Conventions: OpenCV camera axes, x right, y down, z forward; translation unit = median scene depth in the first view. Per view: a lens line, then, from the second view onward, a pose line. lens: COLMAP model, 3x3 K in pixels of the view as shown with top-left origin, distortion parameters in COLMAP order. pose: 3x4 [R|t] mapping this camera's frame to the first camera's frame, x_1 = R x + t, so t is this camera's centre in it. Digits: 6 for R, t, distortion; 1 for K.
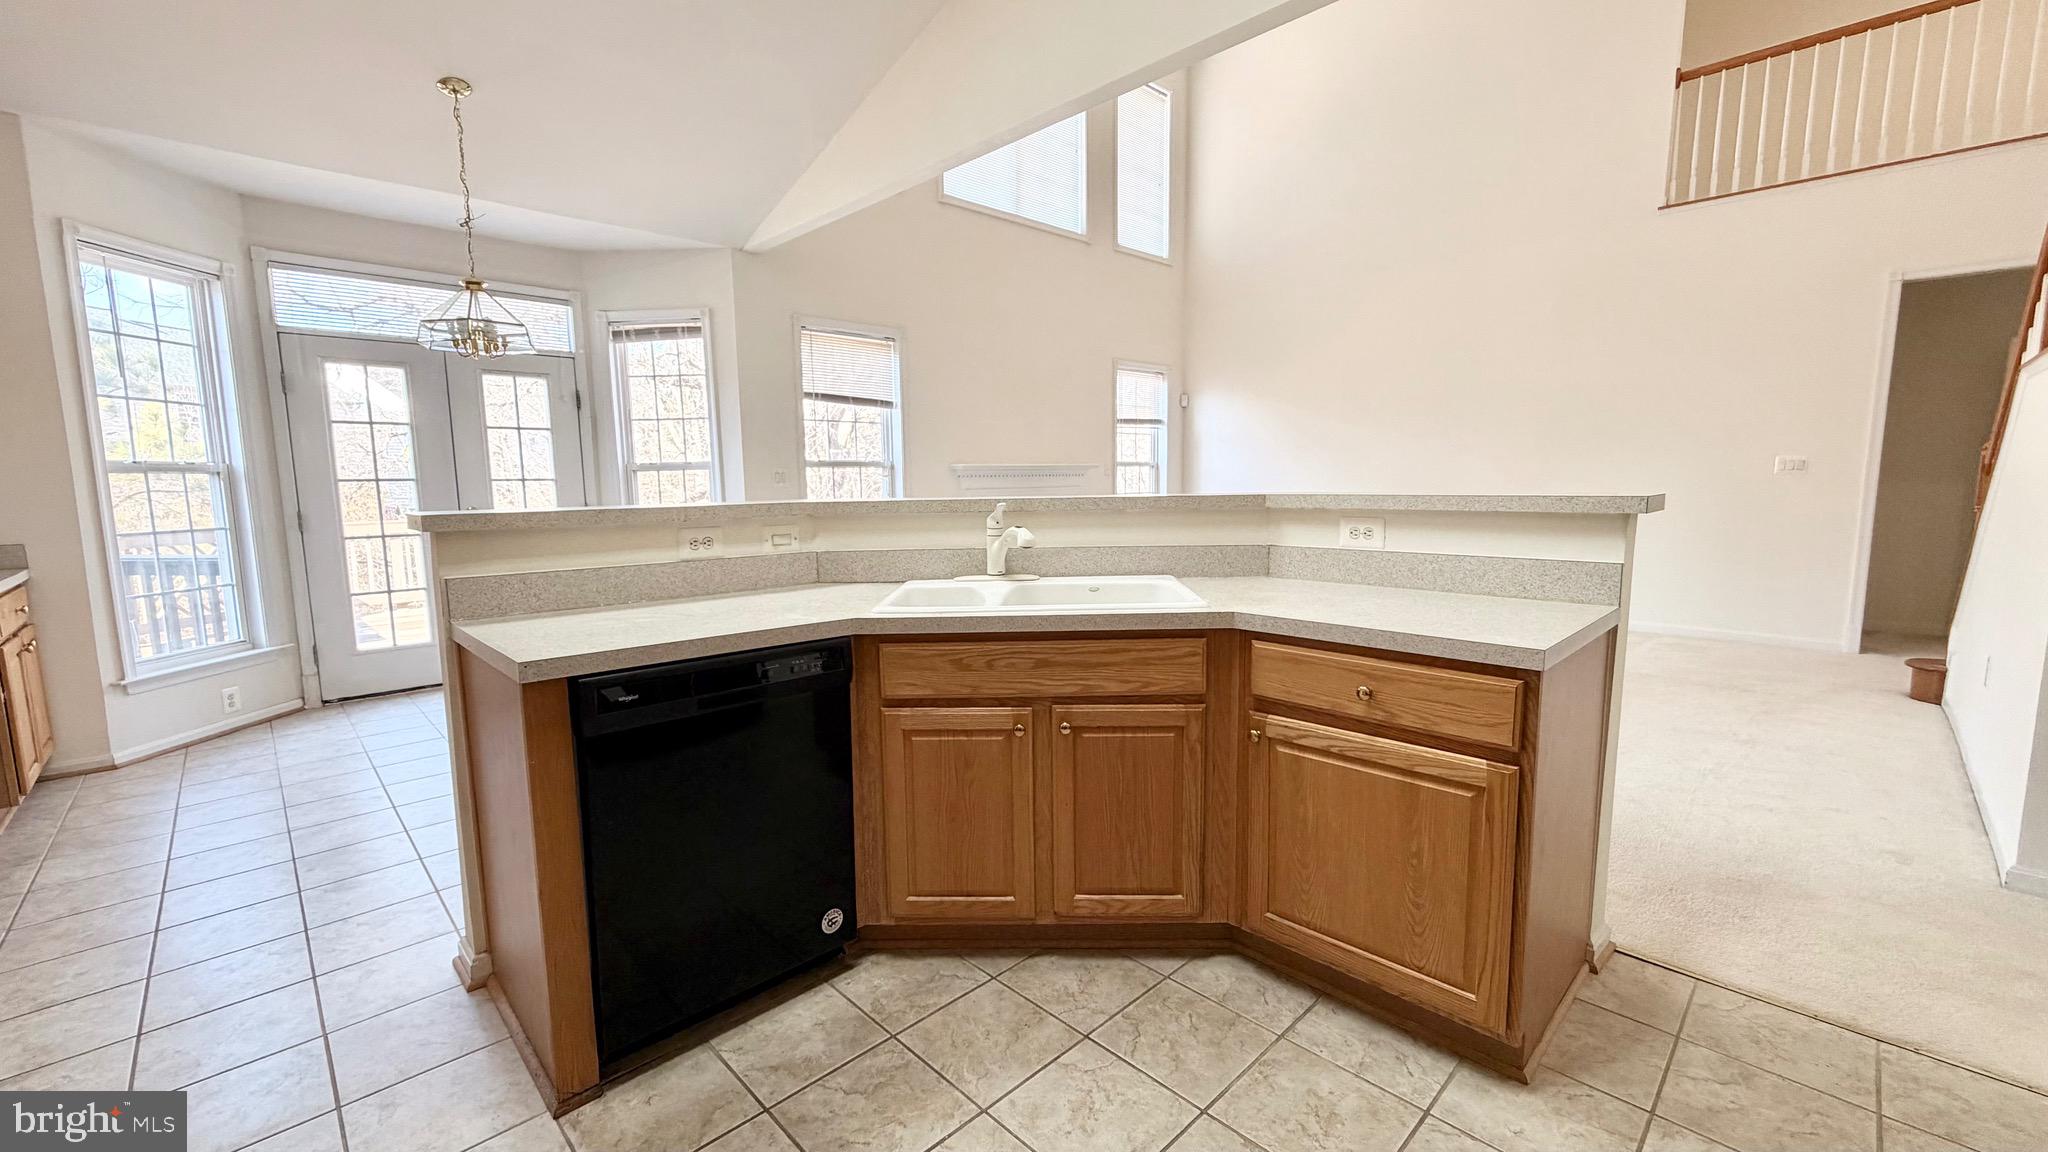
lens RADIAL K [[818.1, 0, 1012.6], [0, 818.1, 573.5], [0, 0, 1]] dist [-0.001671, -0.000140]
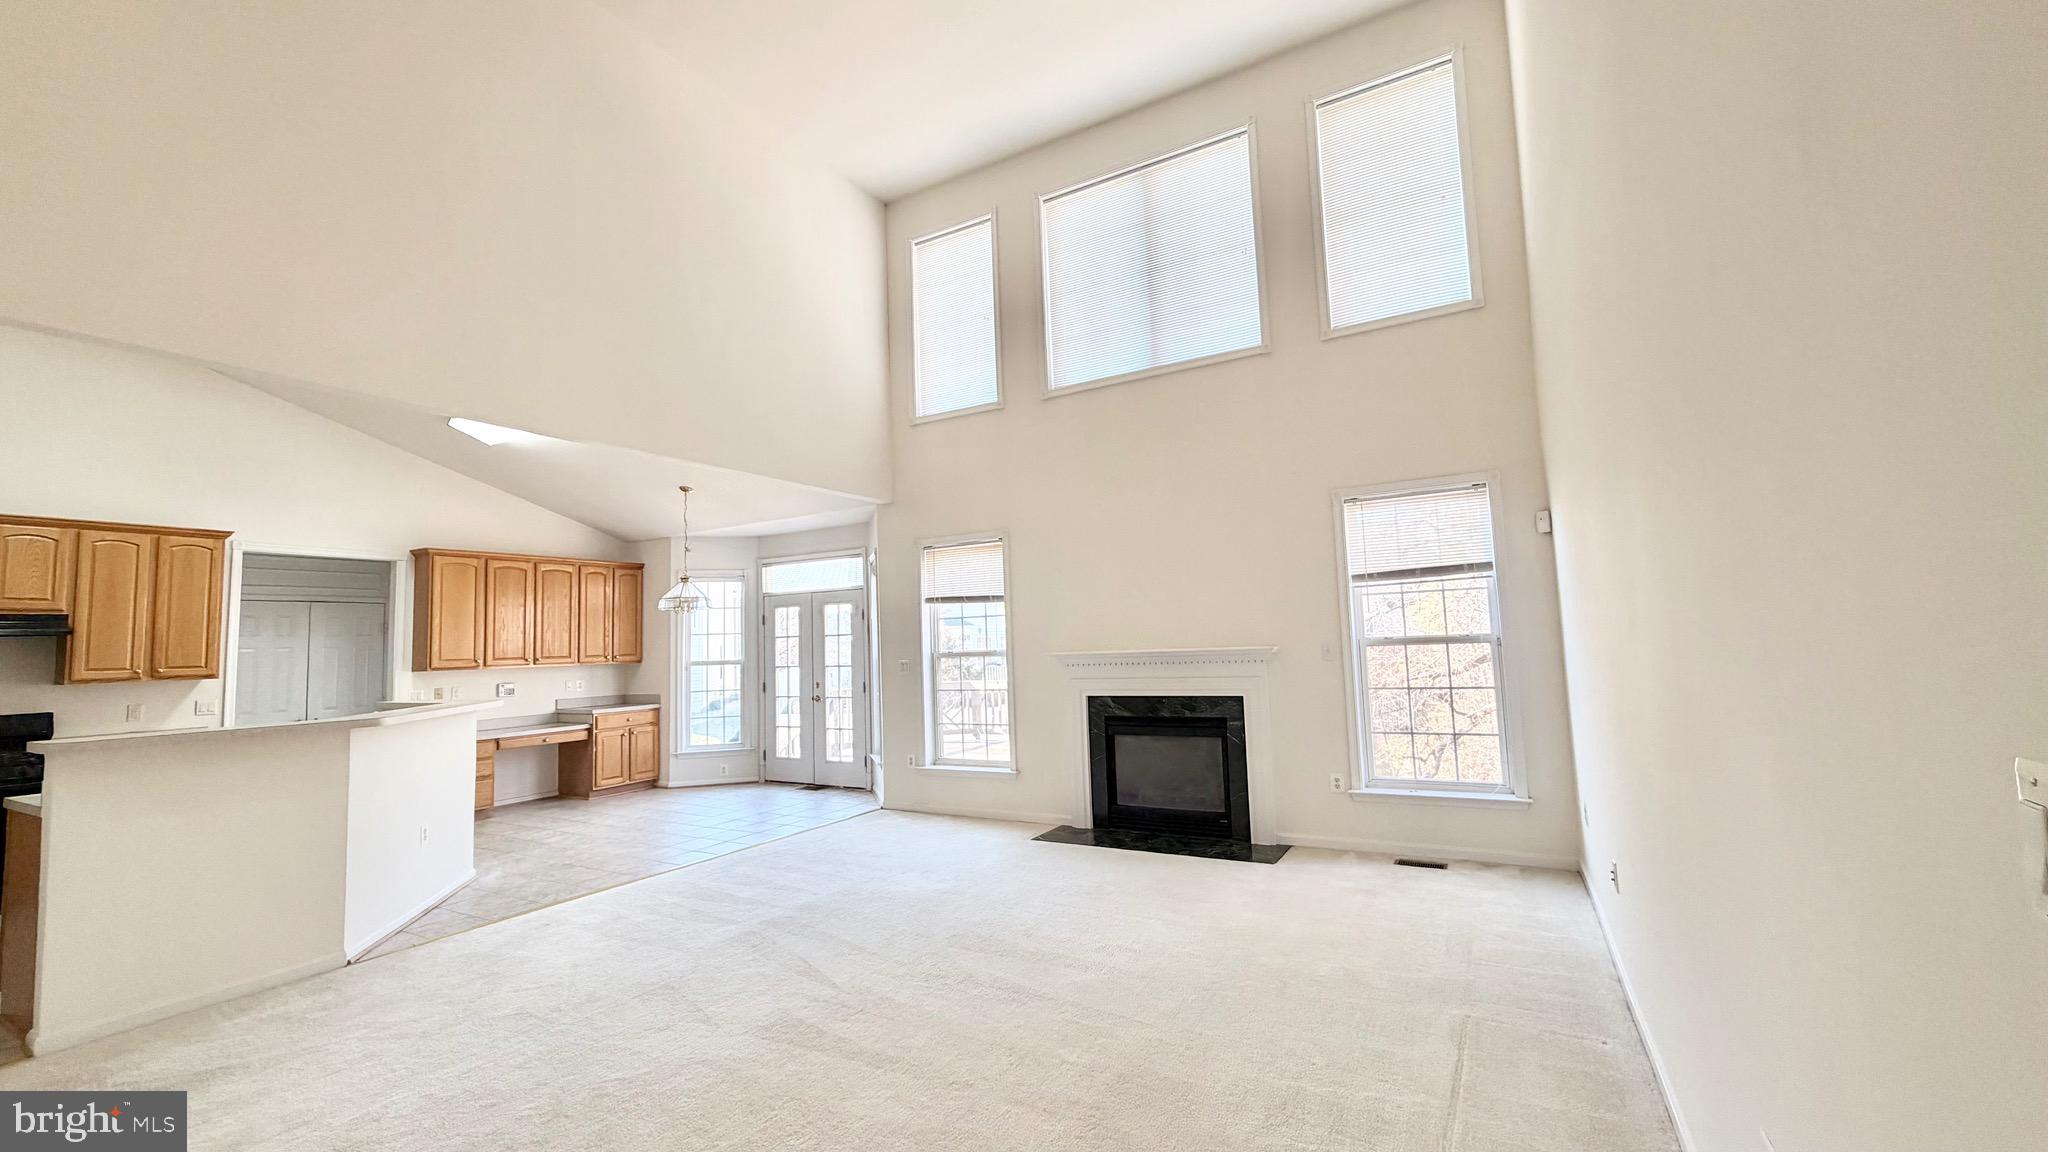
lens RADIAL K [[815.5, 0, 1016.3], [0, 815.5, 578.9], [0, 0, 1]] dist [-0.002090, -0.000245]
pose [[0.269416, -0.072014, -0.960328, 1.122689], [-0.080852, 0.991988, -0.097071, -0.163756], [0.959624, 0.103797, 0.261435, 0.924926]]
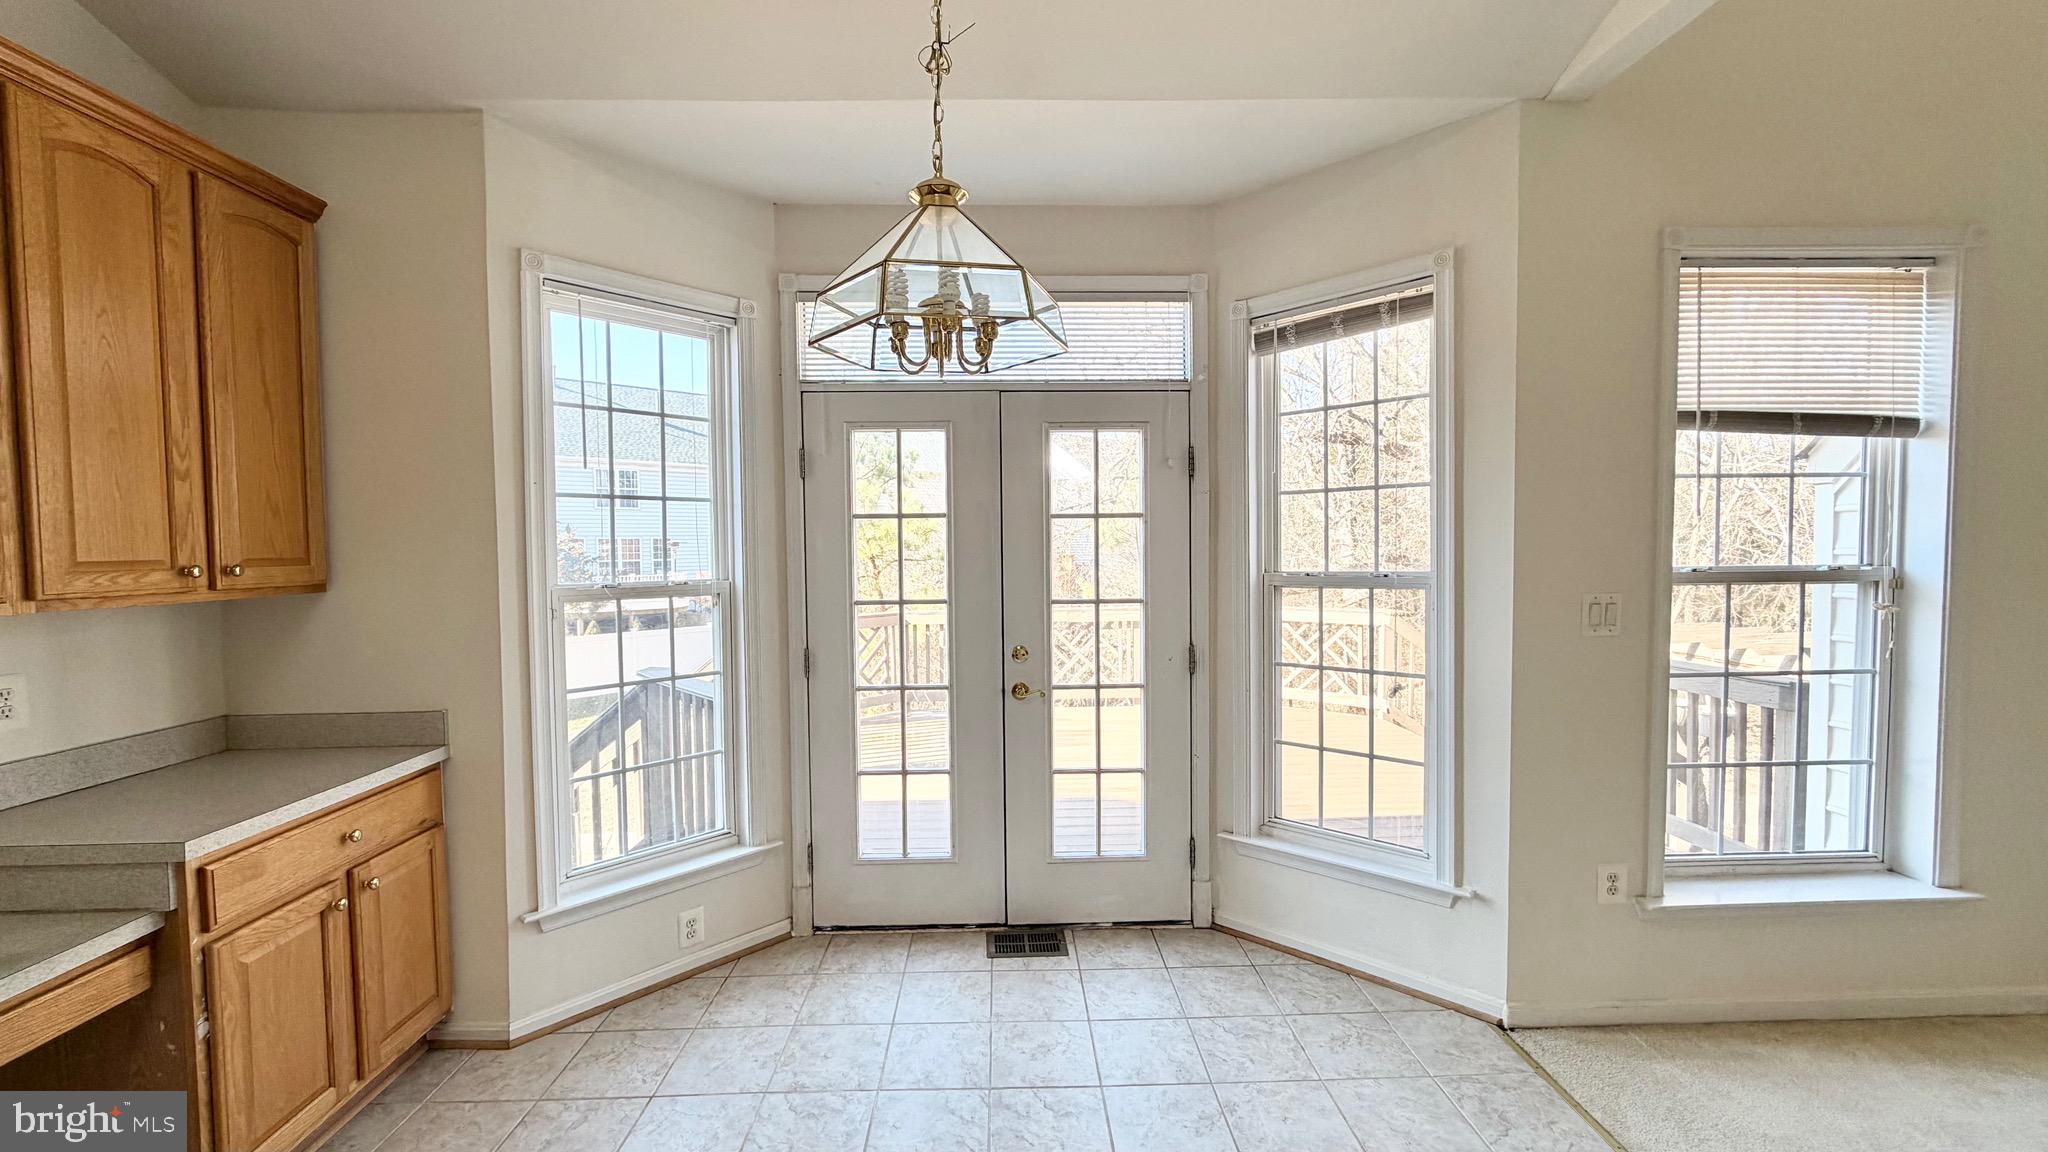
lens RADIAL K [[815.5, 0, 1016.3], [0, 815.5, 578.9], [0, 0, 1]] dist [-0.002090, -0.000245]
pose [[0.737843, 0.035128, -0.674058, -0.251024], [-0.077341, 0.996467, -0.032729, -0.110428], [0.670527, 0.076281, 0.737953, 0.538149]]
